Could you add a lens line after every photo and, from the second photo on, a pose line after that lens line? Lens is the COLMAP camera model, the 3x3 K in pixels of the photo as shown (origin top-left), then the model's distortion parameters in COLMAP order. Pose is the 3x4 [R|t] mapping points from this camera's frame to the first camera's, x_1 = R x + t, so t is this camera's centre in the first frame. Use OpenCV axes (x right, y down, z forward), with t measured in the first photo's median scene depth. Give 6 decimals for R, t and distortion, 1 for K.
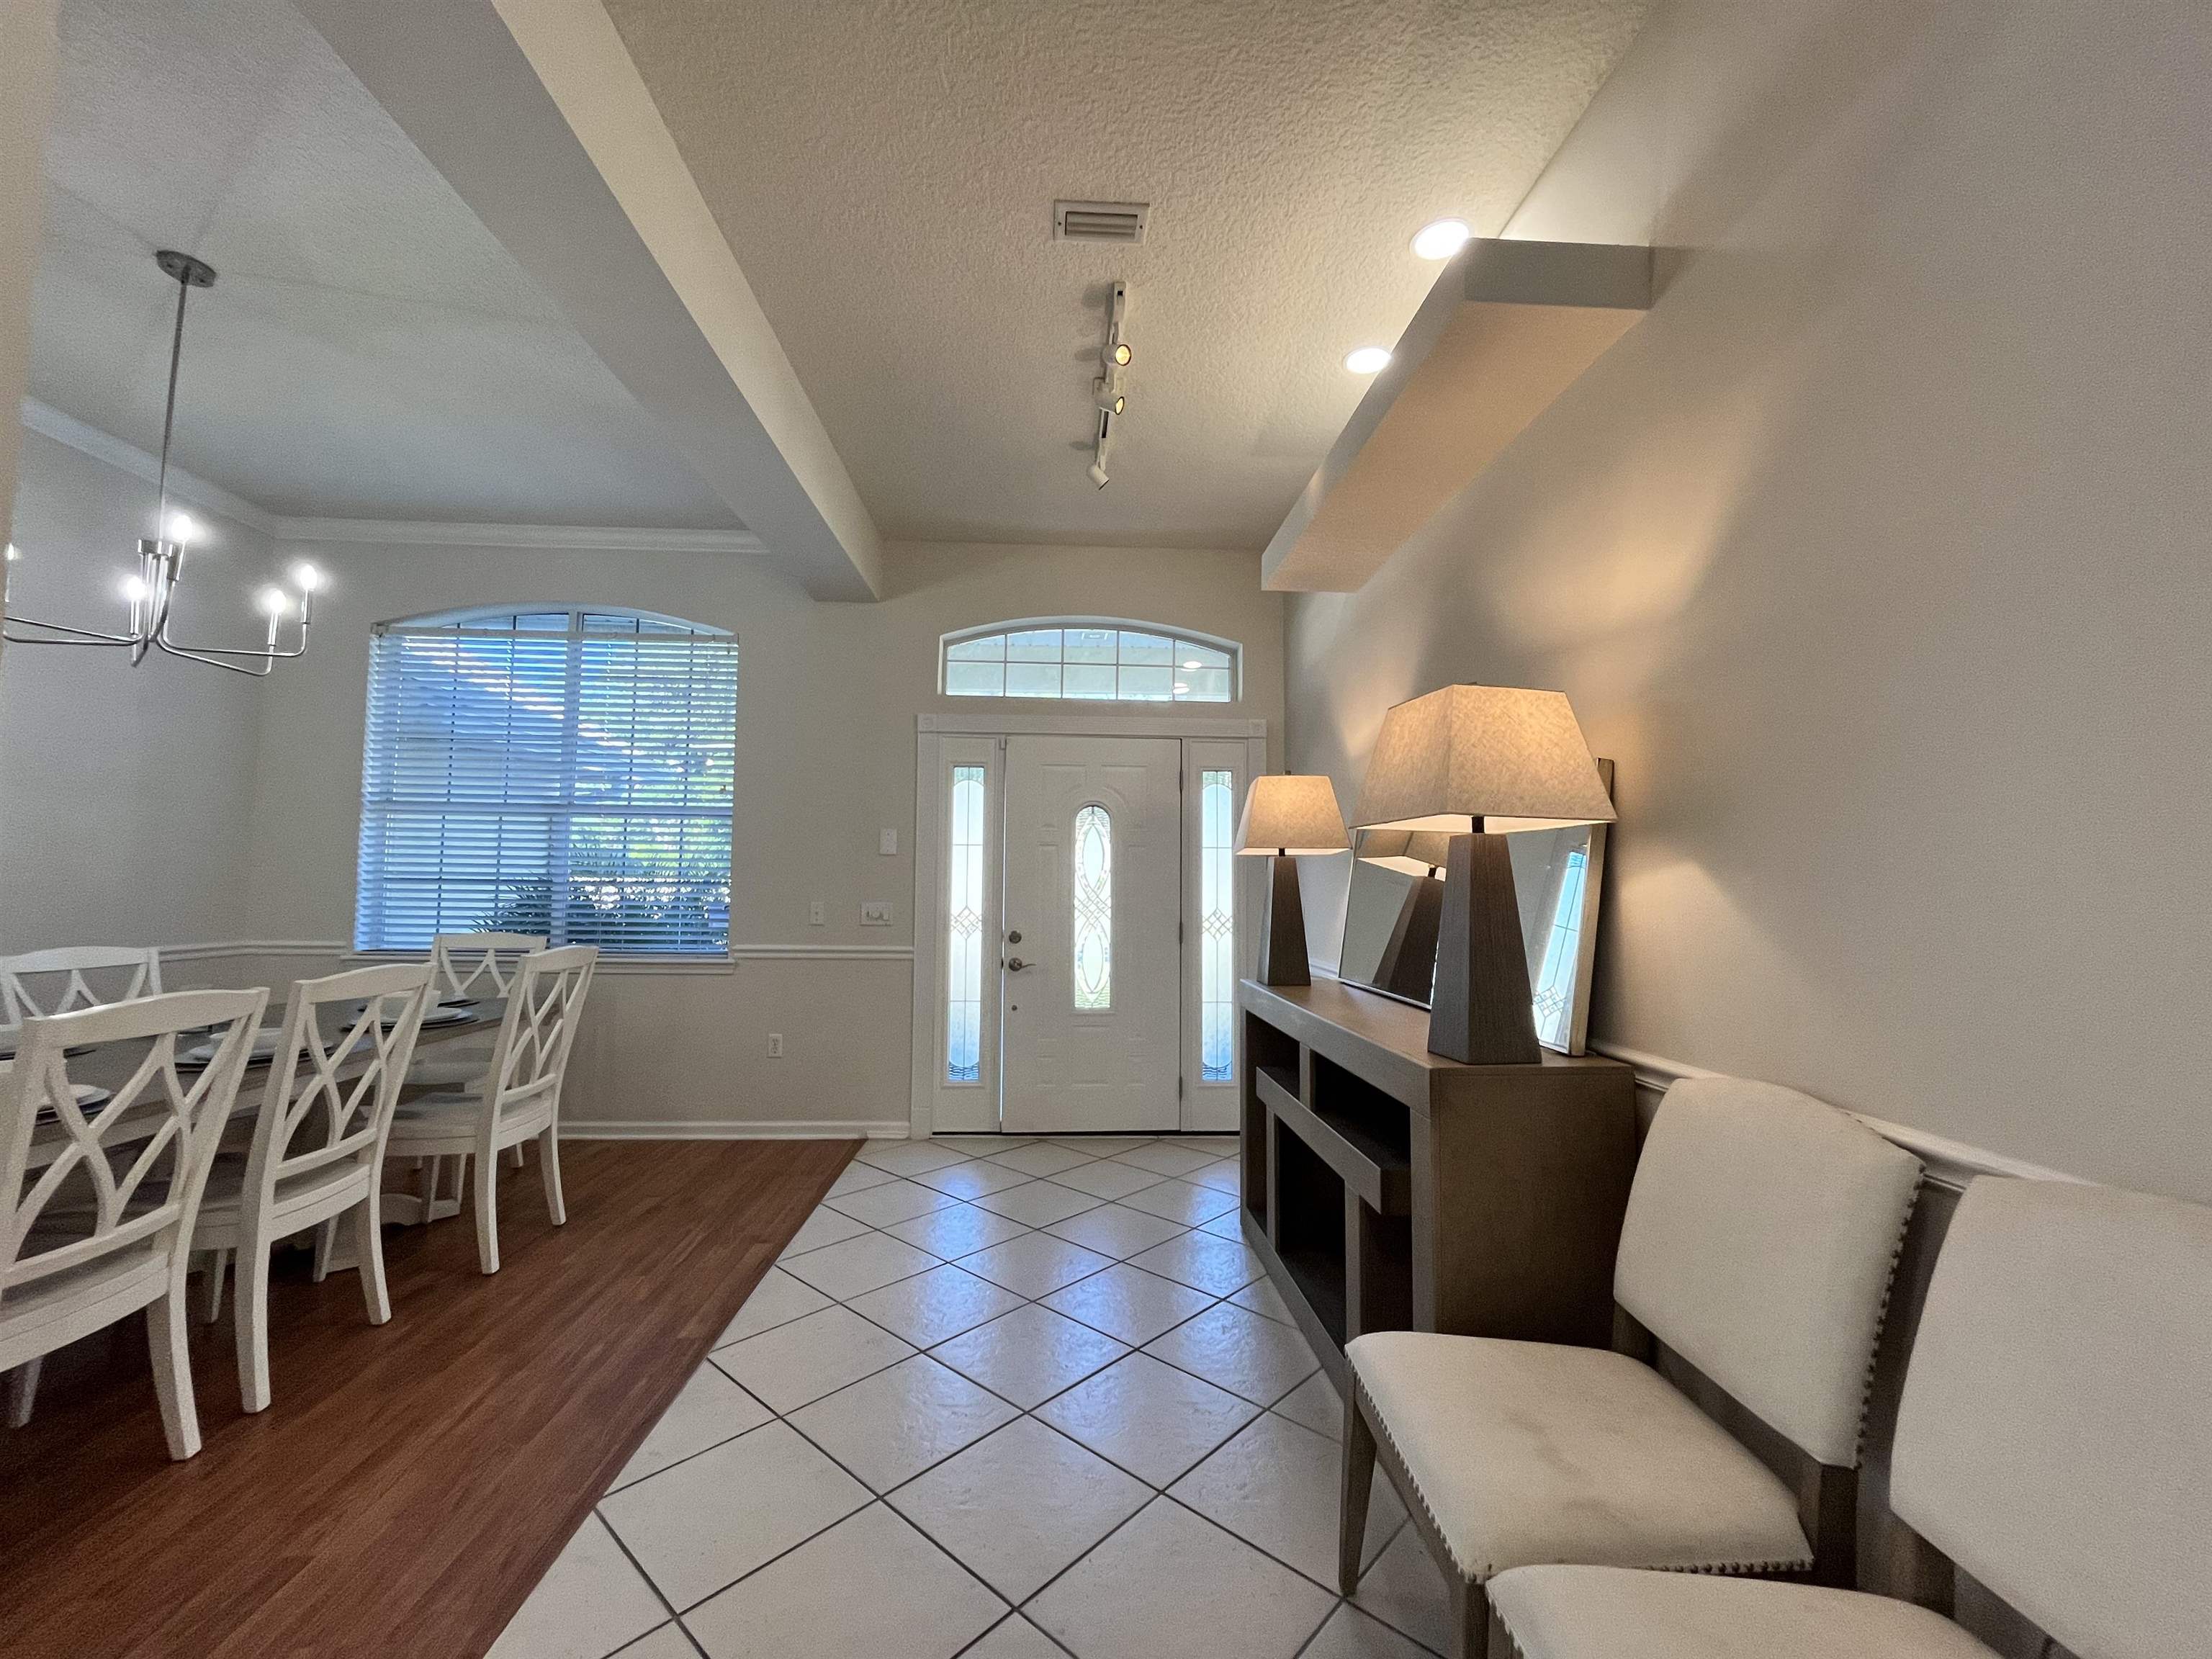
lens RADIAL K [[892.7, 0, 1098.2], [0, 892.7, 832.4], [0, 0, 1]] dist [-0.004121, -0.000612]
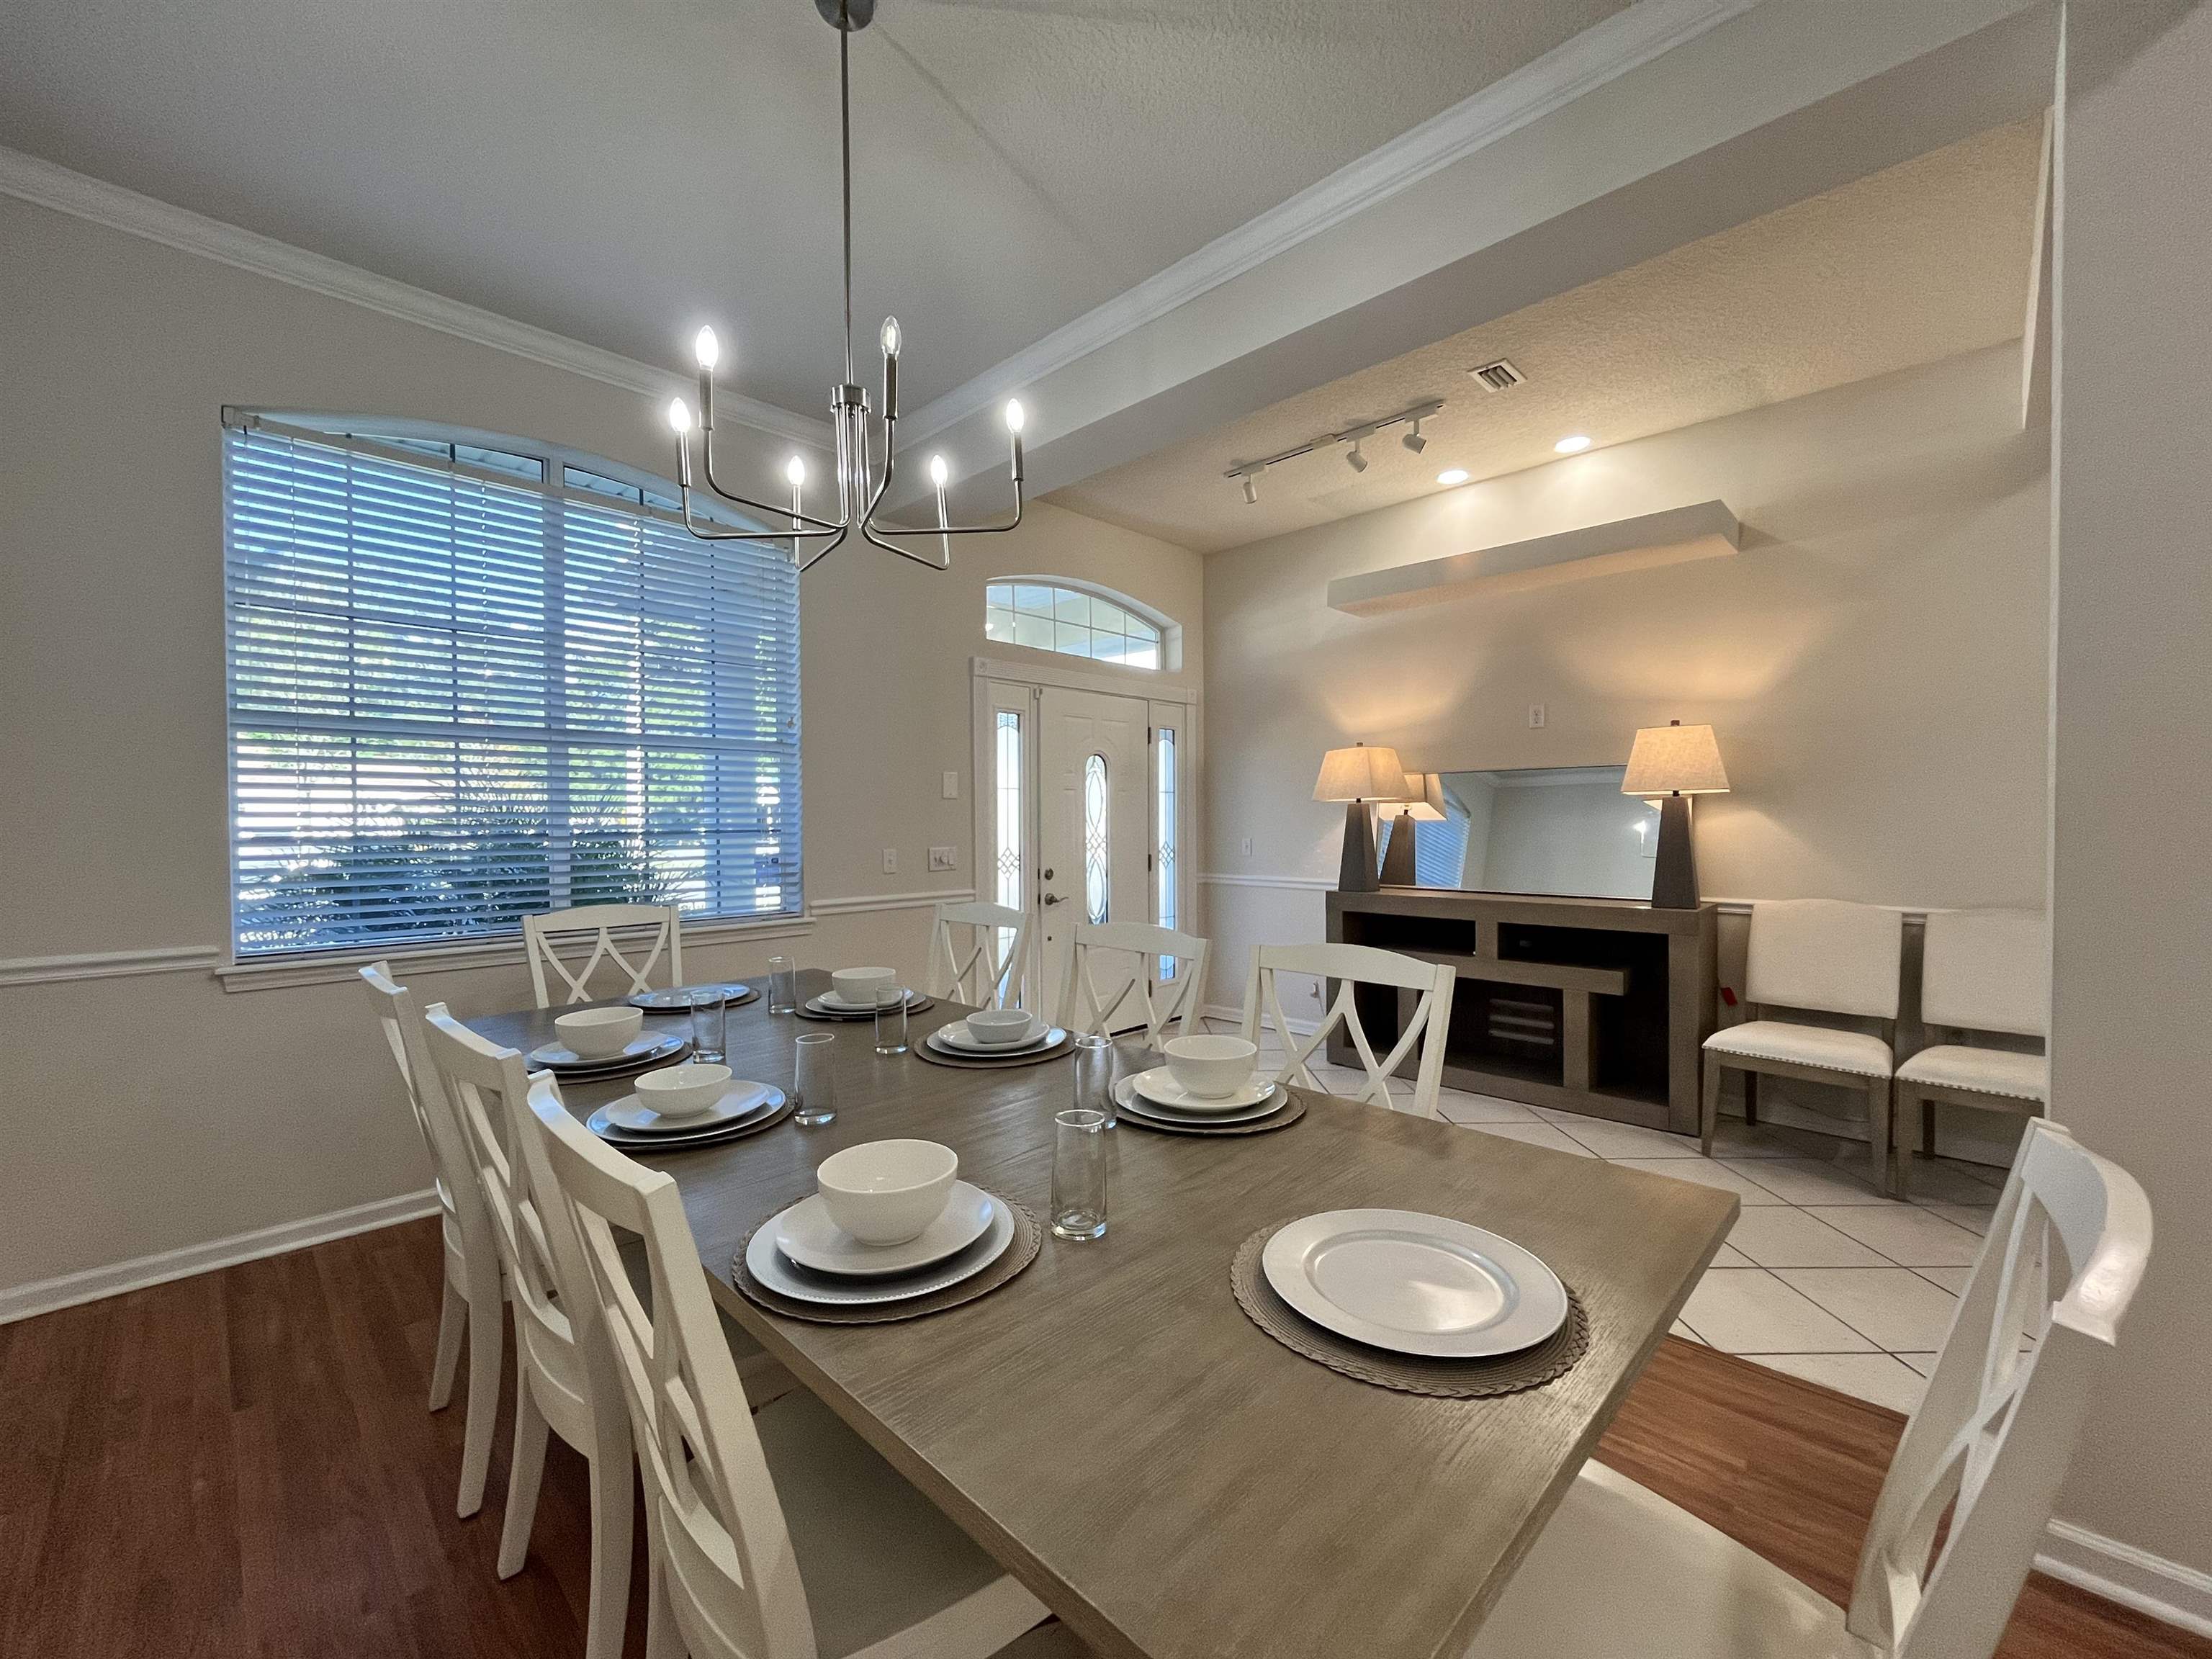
lens RADIAL K [[903.1, 0, 1100.3], [0, 903.1, 832.0], [0, 0, 1]] dist [-0.001077, -0.000119]
pose [[0.735469, -0.026231, 0.677050, -1.006881], [-0.025961, 0.997426, 0.066844, -0.011095], [-0.677060, -0.066738, 0.732895, 0.198790]]
